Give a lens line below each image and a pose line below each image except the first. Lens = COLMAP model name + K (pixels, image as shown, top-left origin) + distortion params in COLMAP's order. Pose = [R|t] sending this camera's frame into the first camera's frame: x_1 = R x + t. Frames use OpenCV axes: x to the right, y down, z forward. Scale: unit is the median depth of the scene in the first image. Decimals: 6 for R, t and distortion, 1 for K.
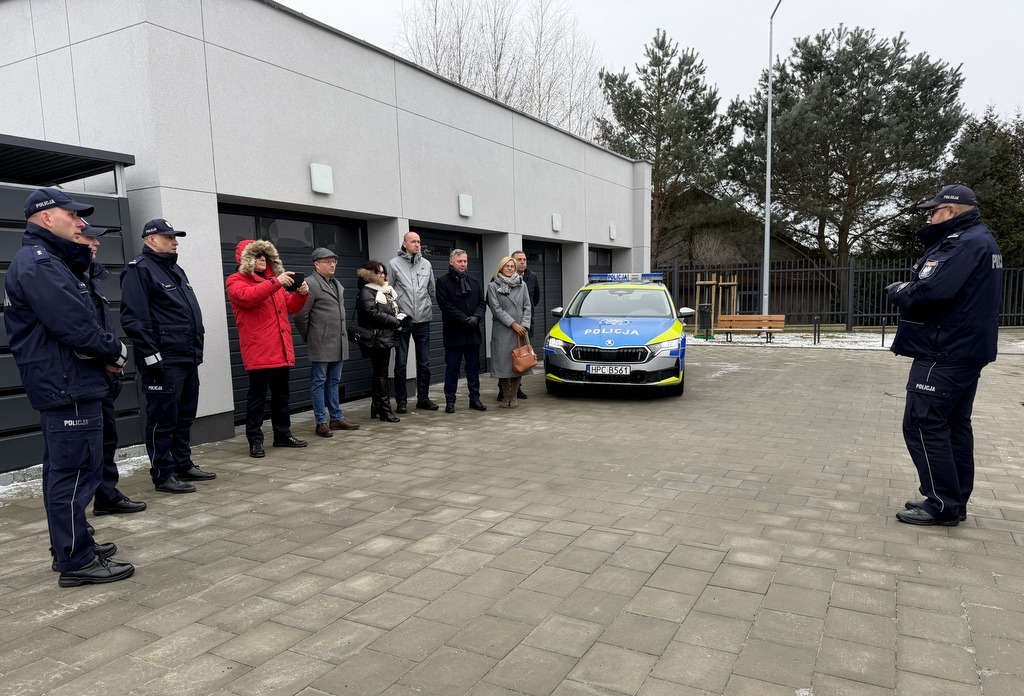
lens RADIAL K [[710.8, 0, 507.8], [0, 710.8, 383.1], [0, 0, 1]] dist [0.079107, -0.082864]
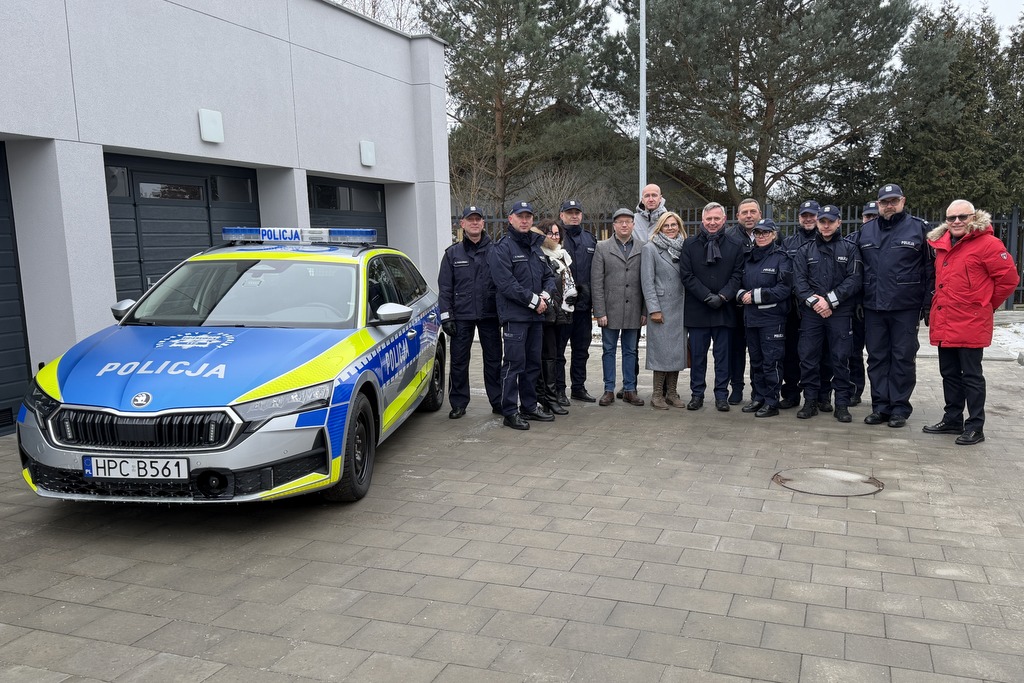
lens RADIAL K [[885.0, 0, 531.5], [0, 885.0, 371.4], [0, 0, 1]] dist [0.154592, -0.269997]
pose [[0.987444, -0.020854, 0.156588, 0.104064], [0.018688, 0.999708, 0.015291, -0.028279], [-0.156861, -0.012173, 0.987546, 0.166013]]
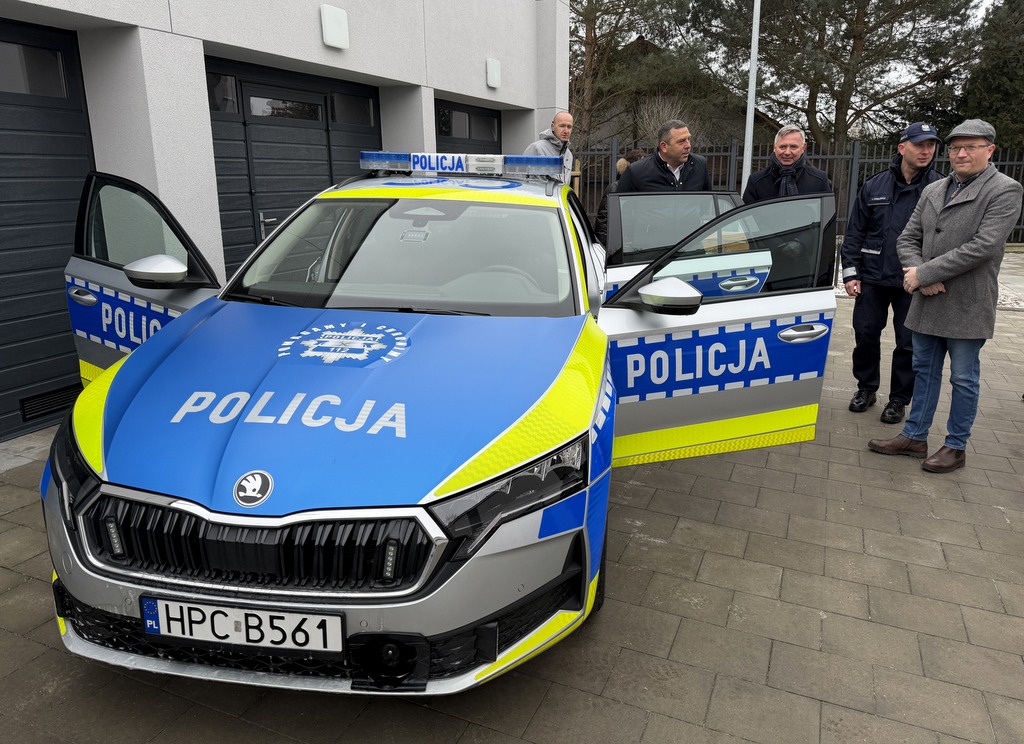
lens RADIAL K [[723.1, 0, 516.2], [0, 723.1, 336.3], [0, 0, 1]] dist [0.094418, -0.113047]
pose [[0.995467, -0.000087, 0.095106, 0.072939], [-0.008569, 0.995850, 0.090602, -0.044282], [-0.094719, -0.091006, 0.991336, 0.288276]]
